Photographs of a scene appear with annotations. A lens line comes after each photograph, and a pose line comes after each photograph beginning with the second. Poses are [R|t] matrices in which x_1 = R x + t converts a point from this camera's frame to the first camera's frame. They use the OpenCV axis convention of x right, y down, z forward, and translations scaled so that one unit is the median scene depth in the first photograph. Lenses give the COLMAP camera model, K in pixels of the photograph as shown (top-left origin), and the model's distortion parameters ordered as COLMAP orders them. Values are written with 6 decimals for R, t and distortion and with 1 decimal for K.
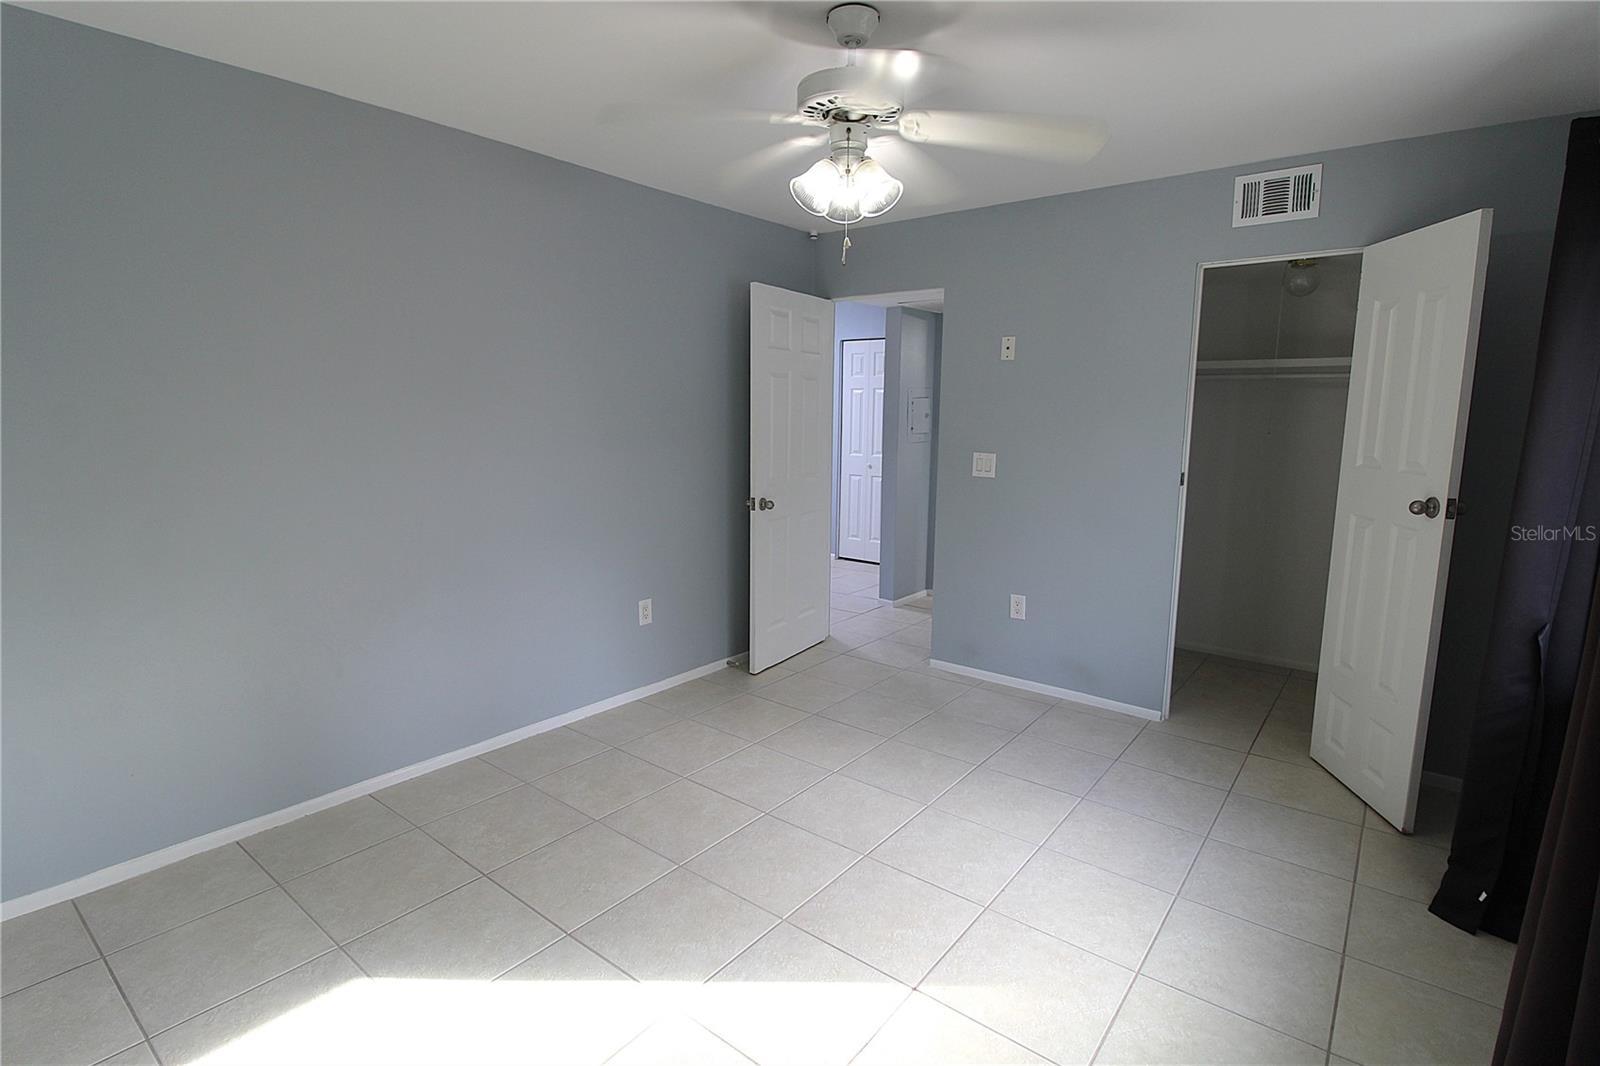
lens RADIAL K [[742.3, 0, 792.9], [0, 742.3, 527.9], [0, 0, 1]] dist [0.000140, -0.012671]
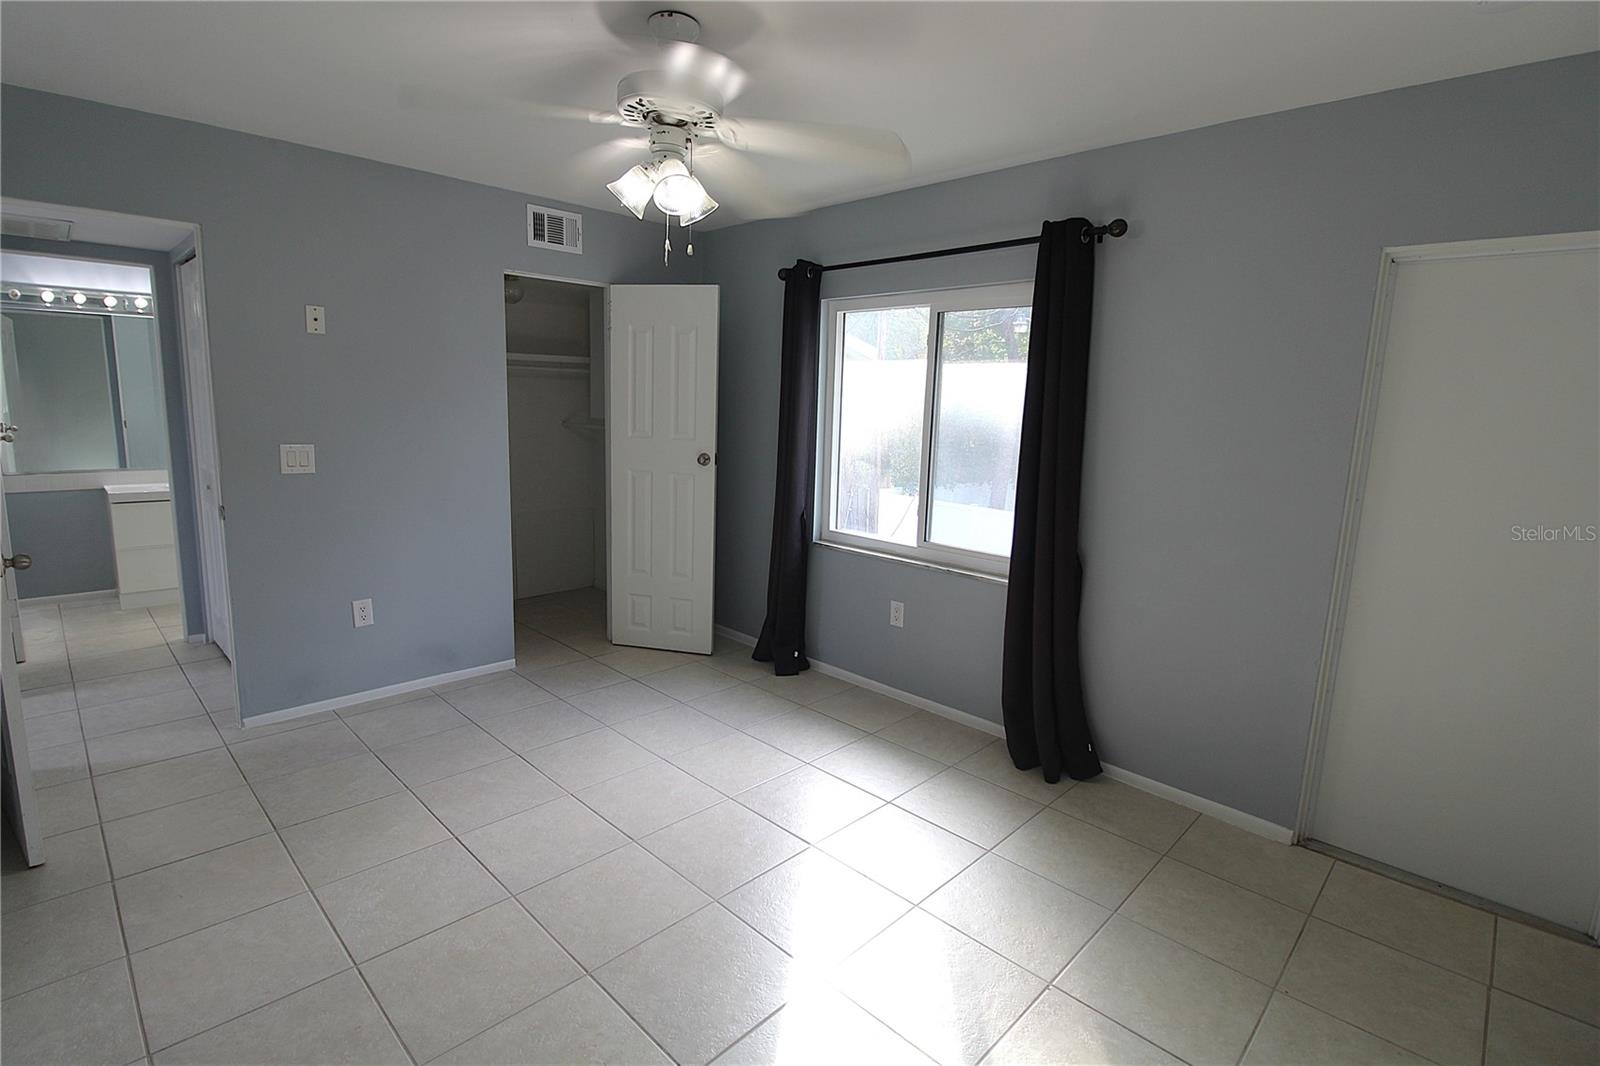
lens RADIAL K [[758.6, 0, 745.0], [0, 758.6, 529.6], [0, 0, 1]] dist [-0.011829, -0.000133]
pose [[0.157076, -0.170272, 0.972797, -0.623340], [0.126592, 0.980370, 0.151157, -0.090378], [-0.979439, 0.099405, 0.175548, 0.472762]]
